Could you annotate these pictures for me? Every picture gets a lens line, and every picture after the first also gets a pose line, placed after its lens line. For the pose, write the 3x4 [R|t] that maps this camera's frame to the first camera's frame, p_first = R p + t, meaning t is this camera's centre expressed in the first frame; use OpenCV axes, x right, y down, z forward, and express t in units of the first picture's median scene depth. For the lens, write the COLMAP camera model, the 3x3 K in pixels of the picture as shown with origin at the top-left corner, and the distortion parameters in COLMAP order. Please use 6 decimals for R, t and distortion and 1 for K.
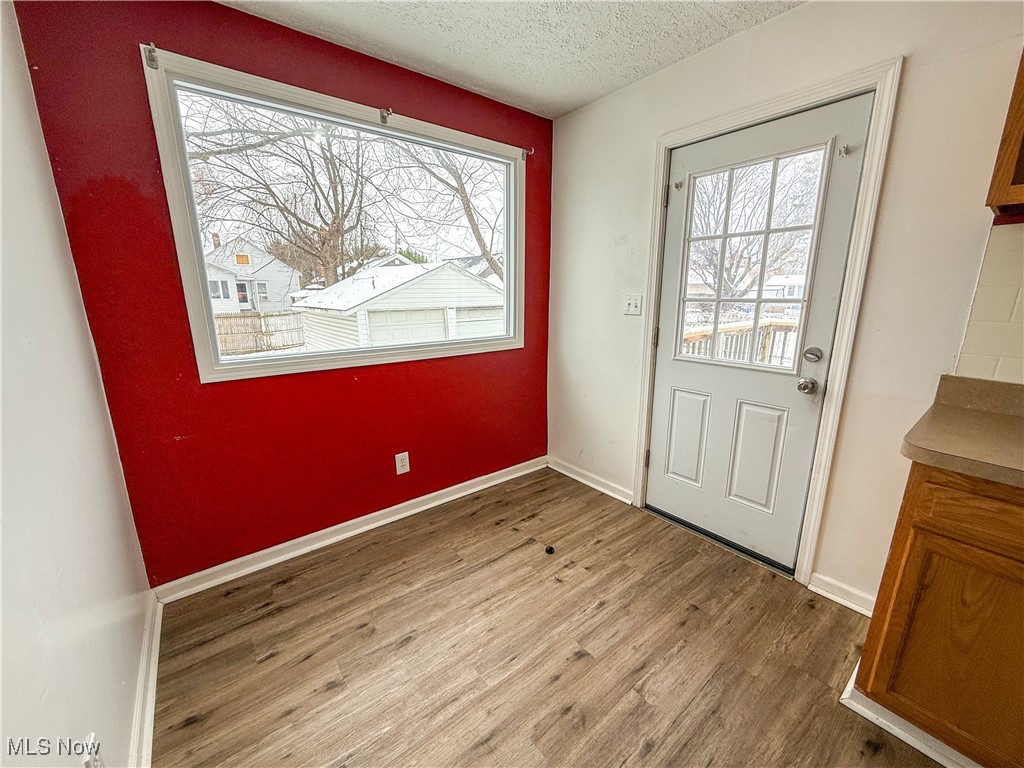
lens RADIAL K [[407.8, 0, 509.5], [0, 407.8, 384.3], [0, 0, 1]] dist [-0.000266, 0.000335]
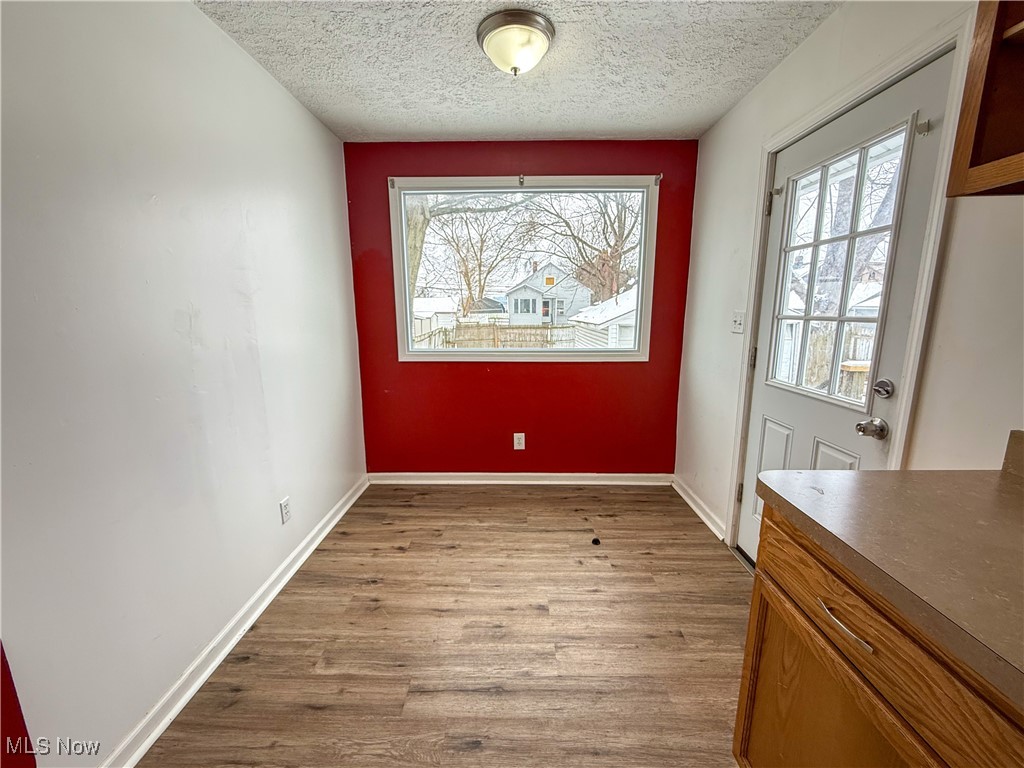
lens RADIAL K [[407.8, 0, 508.4], [0, 407.8, 384.2], [0, 0, 1]] dist [-0.000266, 0.000335]
pose [[0.774621, 0.117184, -0.621474, 0.595776], [-0.140728, 0.989984, 0.011263, 0.008599], [0.616570, 0.078735, 0.783353, -0.042986]]
